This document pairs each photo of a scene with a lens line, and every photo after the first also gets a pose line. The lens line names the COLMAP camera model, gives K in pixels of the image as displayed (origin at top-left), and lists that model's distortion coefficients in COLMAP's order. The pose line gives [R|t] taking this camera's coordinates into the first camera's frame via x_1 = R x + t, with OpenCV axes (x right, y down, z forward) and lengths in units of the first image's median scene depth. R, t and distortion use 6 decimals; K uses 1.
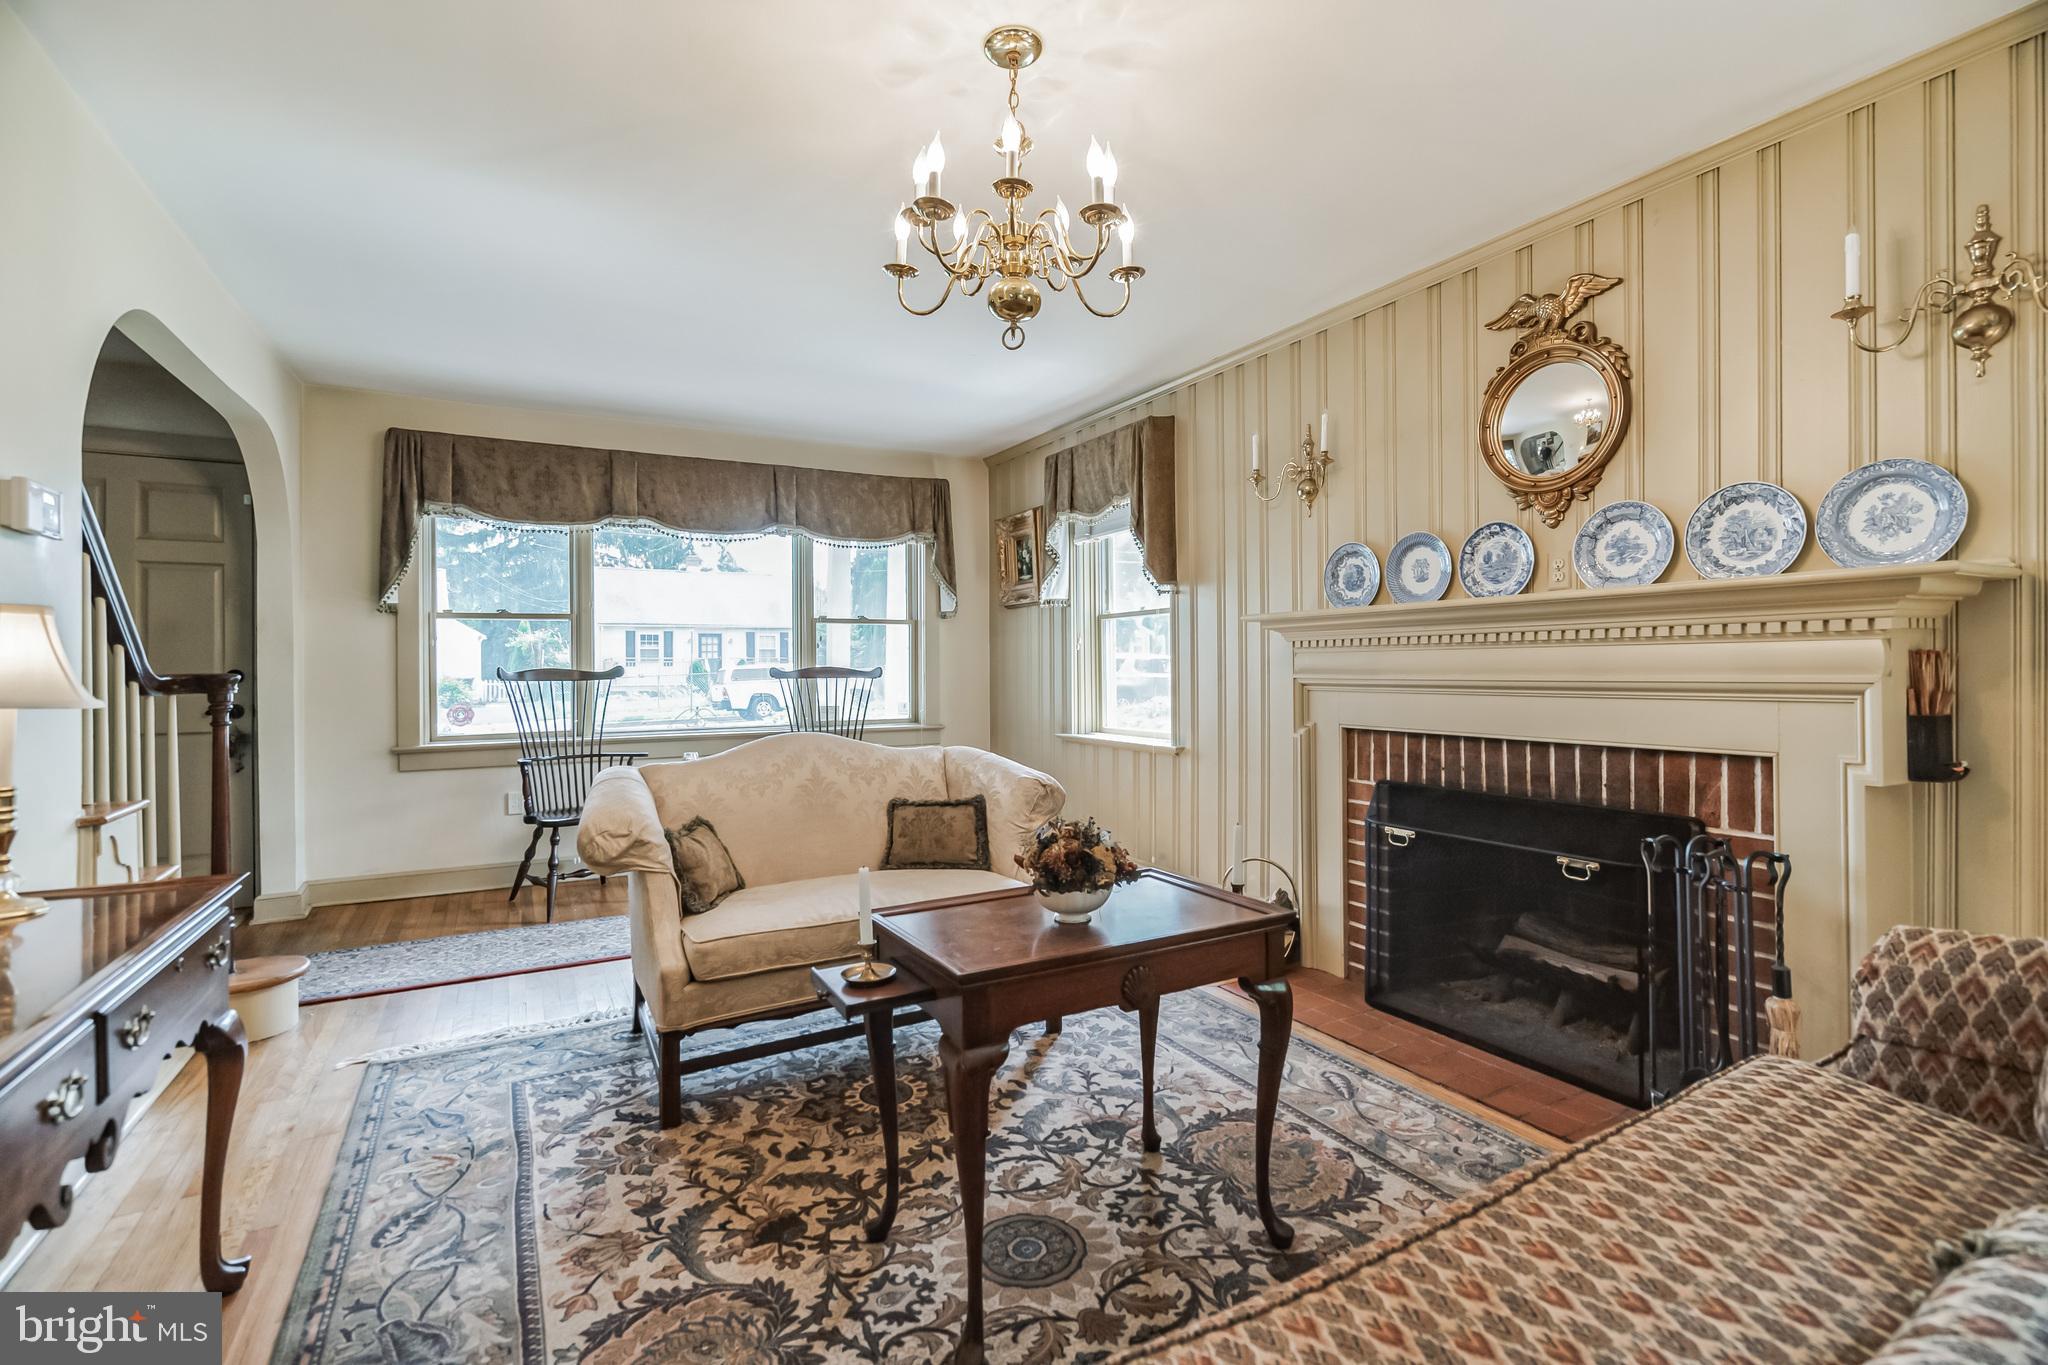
lens RADIAL K [[931.1, 0, 1019.1], [0, 931.1, 671.1], [0, 0, 1]] dist [-0.001210, 0.000257]
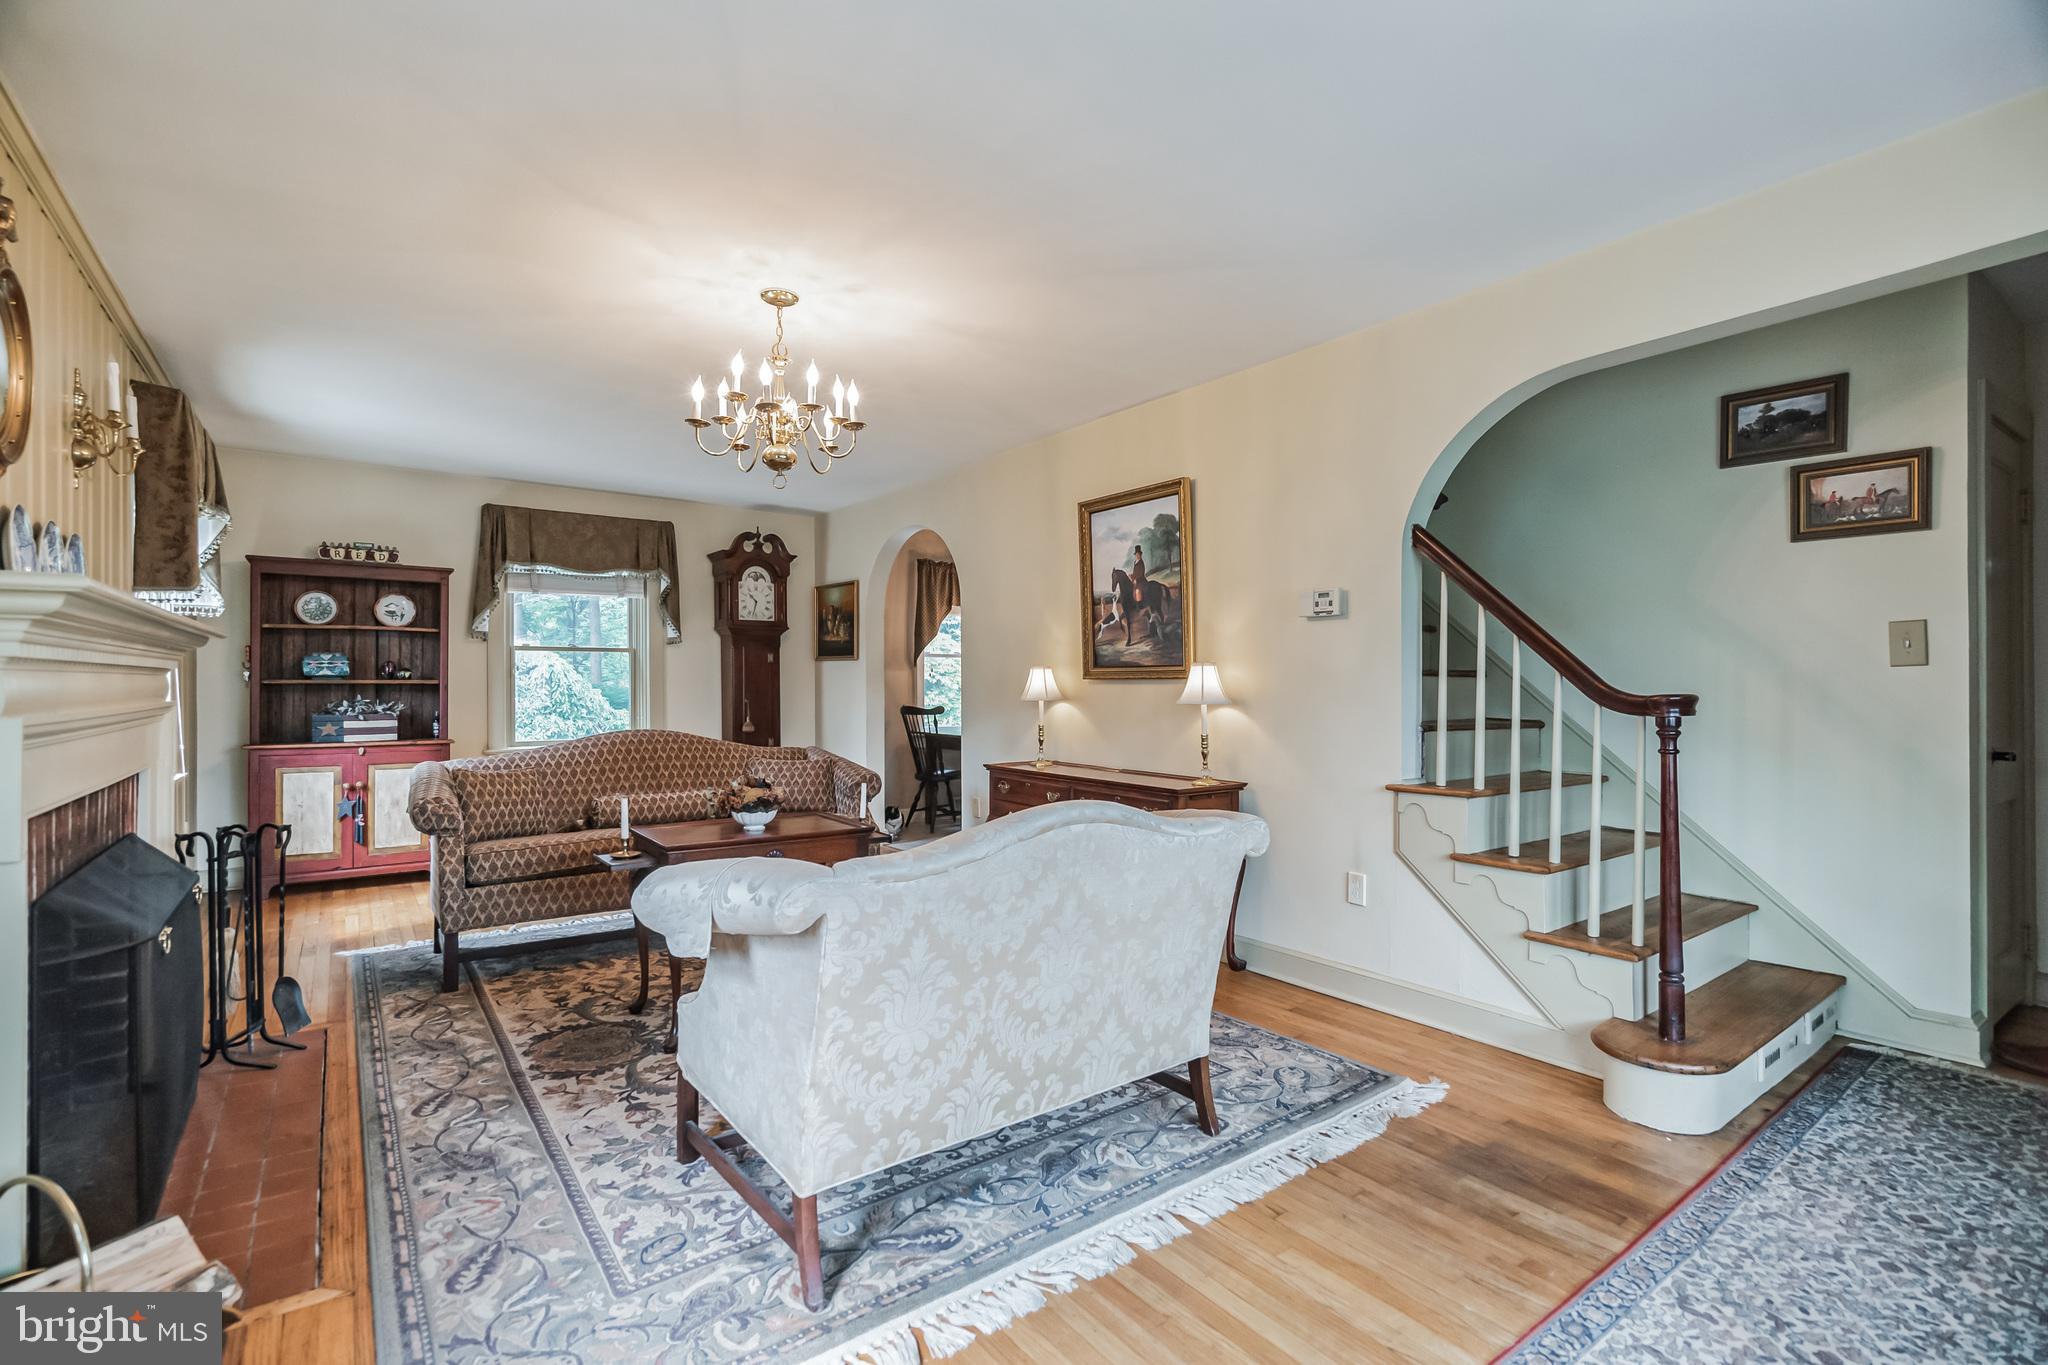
lens RADIAL K [[931.1, 0, 1019.1], [0, 931.1, 671.1], [0, 0, 1]] dist [-0.001210, 0.000257]
pose [[-0.991493, 0.002011, -0.130148, -0.149377], [0.003307, 0.999947, -0.009746, -0.016193], [0.130121, -0.010094, -0.991447, 1.971576]]
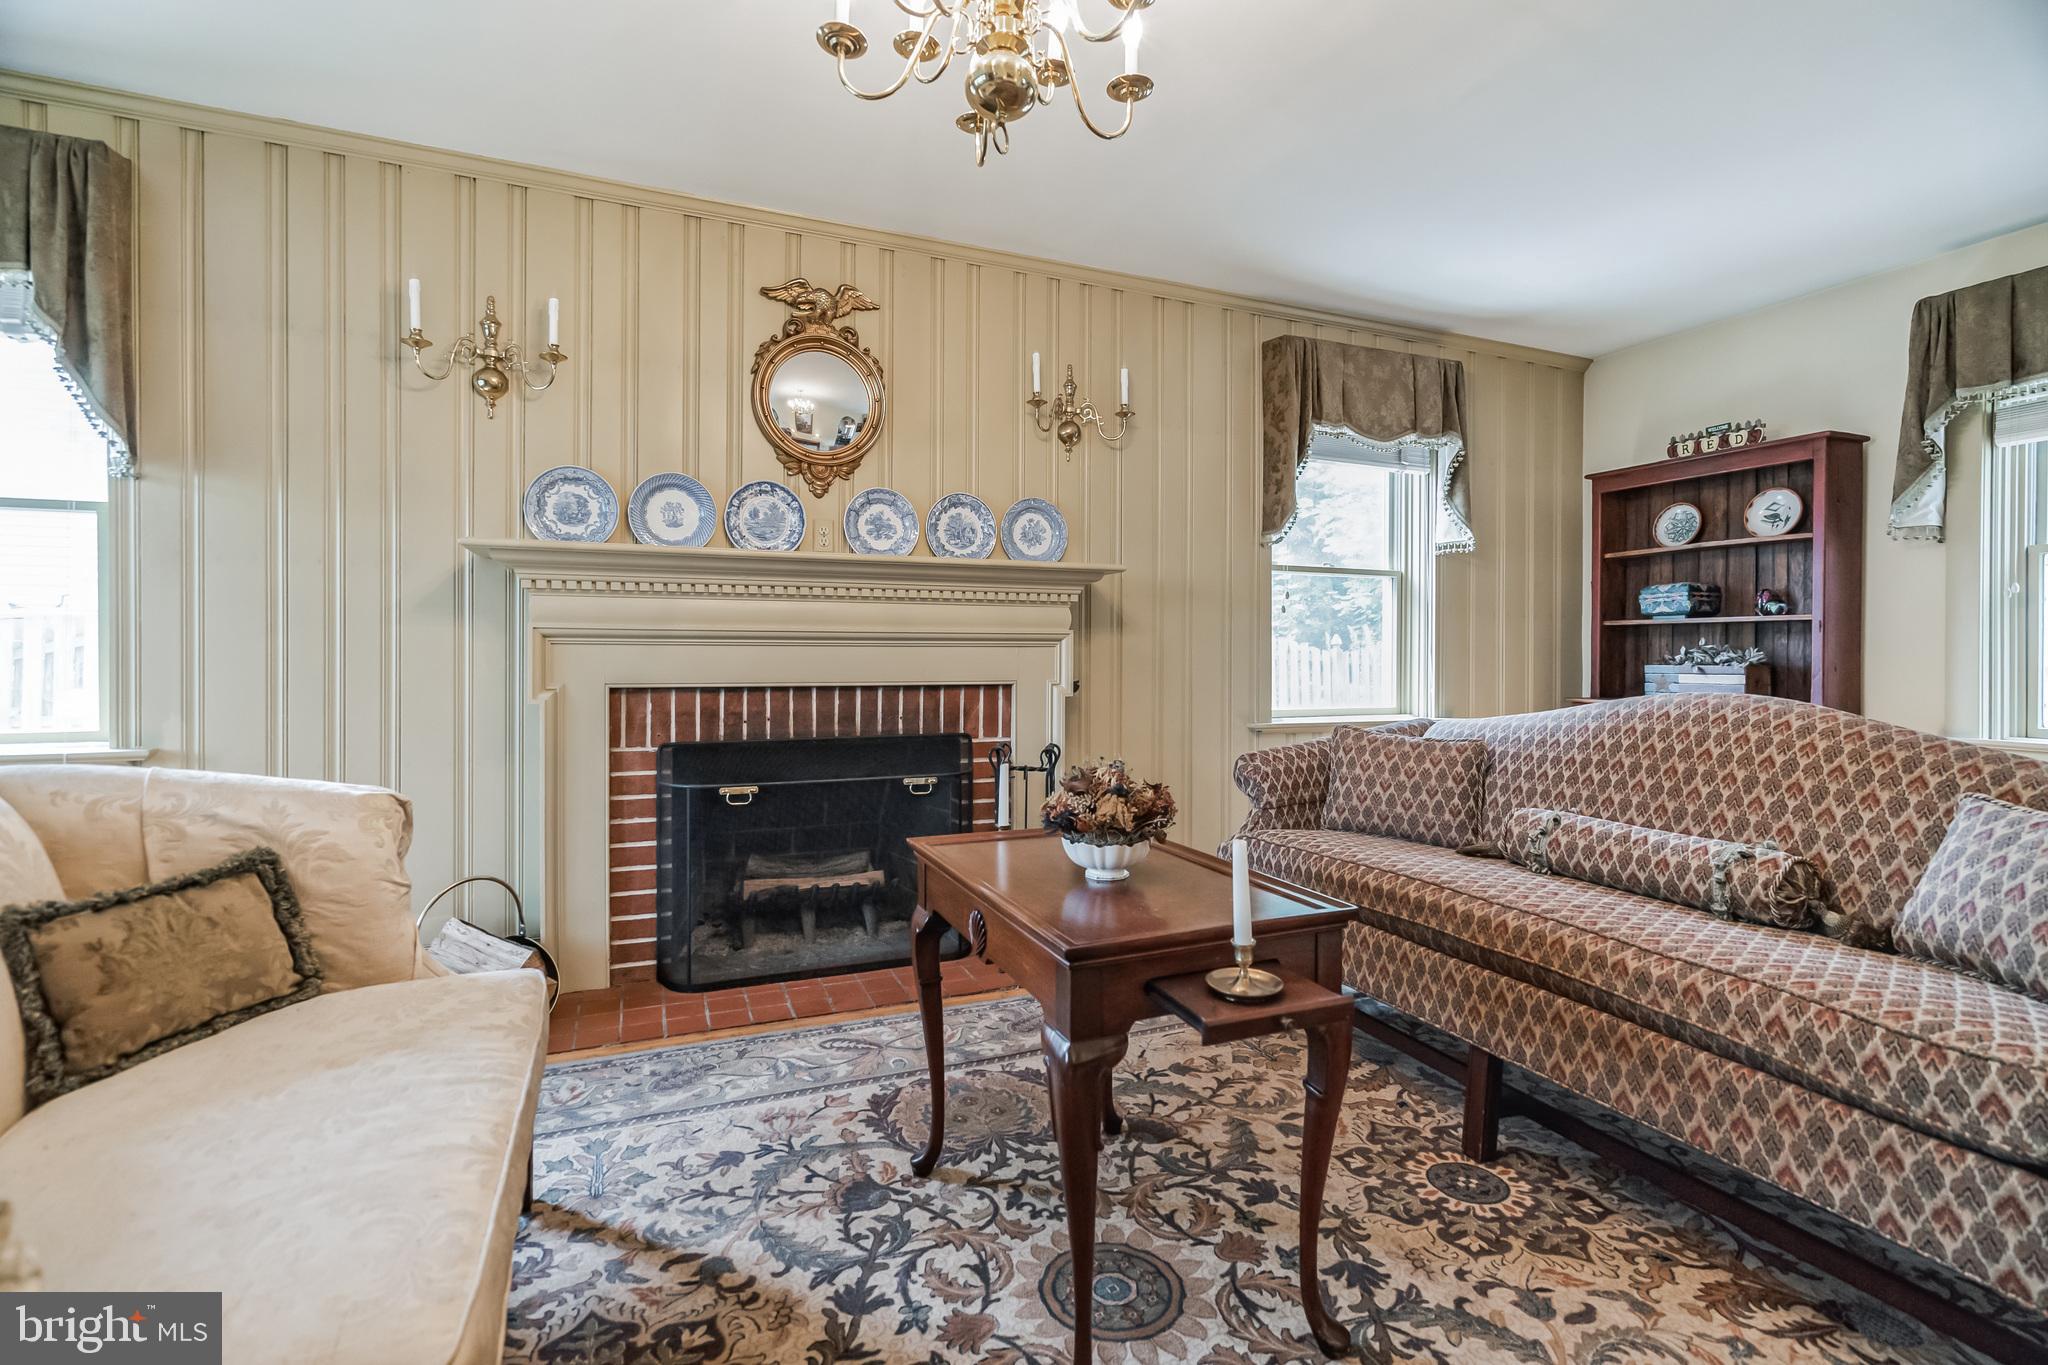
lens RADIAL K [[937.8, 0, 1026.6], [0, 937.8, 657.9], [0, 0, 1]] dist [-0.003849, -0.000069]
pose [[0.109790, 0.001470, 0.993954, -0.560713], [-0.000169, 0.999999, -0.001460, 0.043987], [-0.993955, -0.000008, 0.109790, 0.670120]]
